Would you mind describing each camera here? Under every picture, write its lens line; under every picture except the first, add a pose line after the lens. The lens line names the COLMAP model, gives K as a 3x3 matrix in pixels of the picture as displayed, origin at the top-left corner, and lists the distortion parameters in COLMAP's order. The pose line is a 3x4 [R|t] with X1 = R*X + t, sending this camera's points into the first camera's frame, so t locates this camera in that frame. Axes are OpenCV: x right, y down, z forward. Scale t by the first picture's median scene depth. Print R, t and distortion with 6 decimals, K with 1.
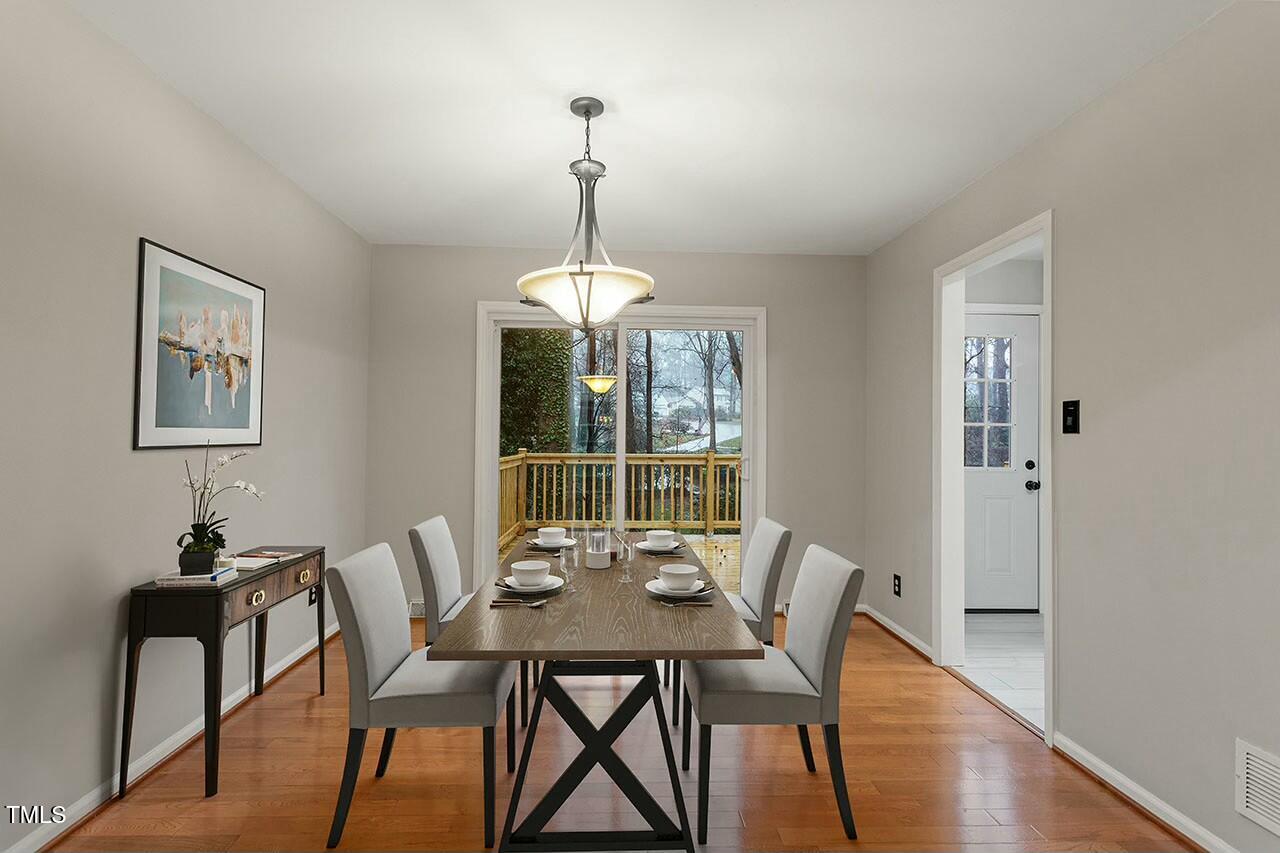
lens RADIAL K [[611.4, 0, 638.9], [0, 611.4, 430.1], [0, 0, 1]] dist [0.004442, -0.000063]
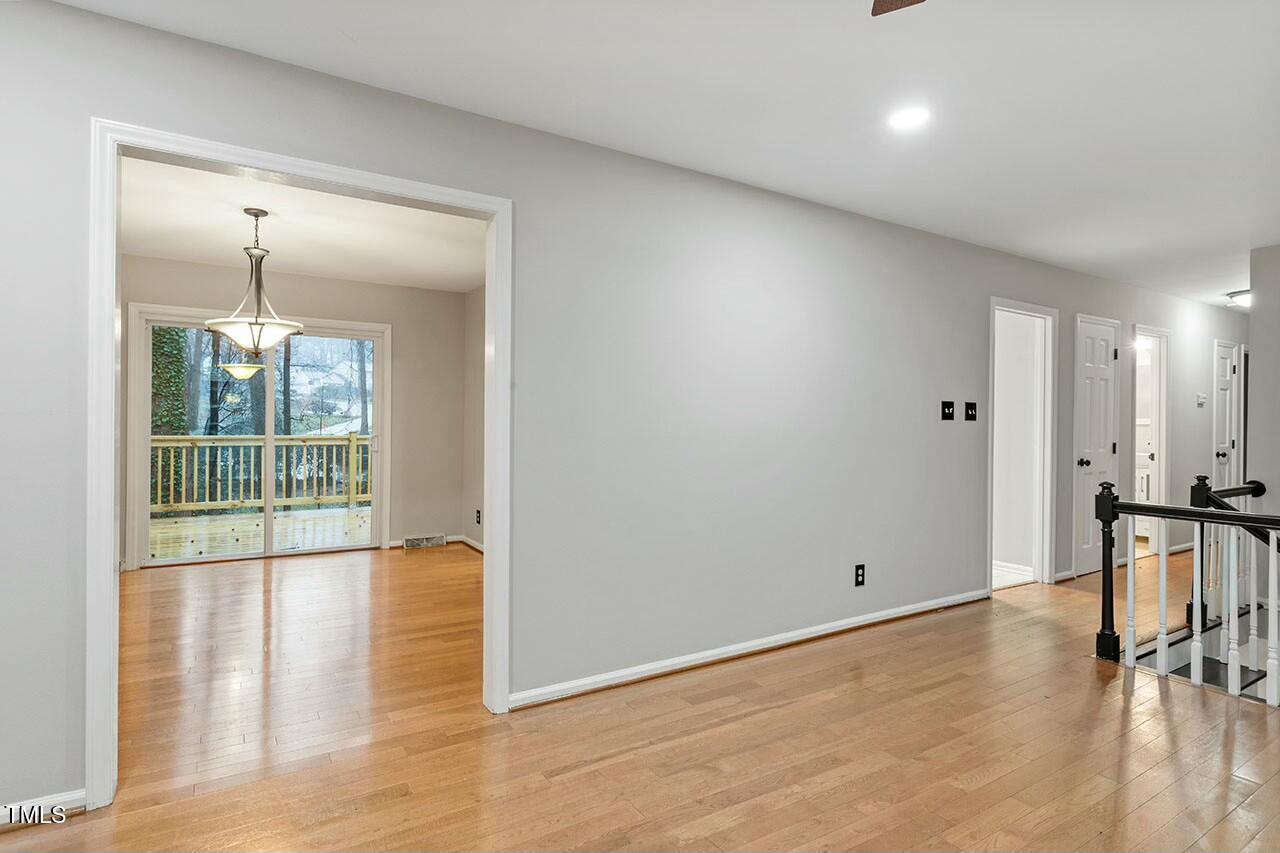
lens RADIAL K [[665.8, 0, 636.4], [0, 665.8, 424.4], [0, 0, 1]] dist [-0.003878, -0.000811]
pose [[0.875136, -0.001718, 0.483875, -0.016517], [-0.007386, 0.999830, 0.016909, -0.003725], [-0.483821, -0.018371, 0.874974, -0.293661]]
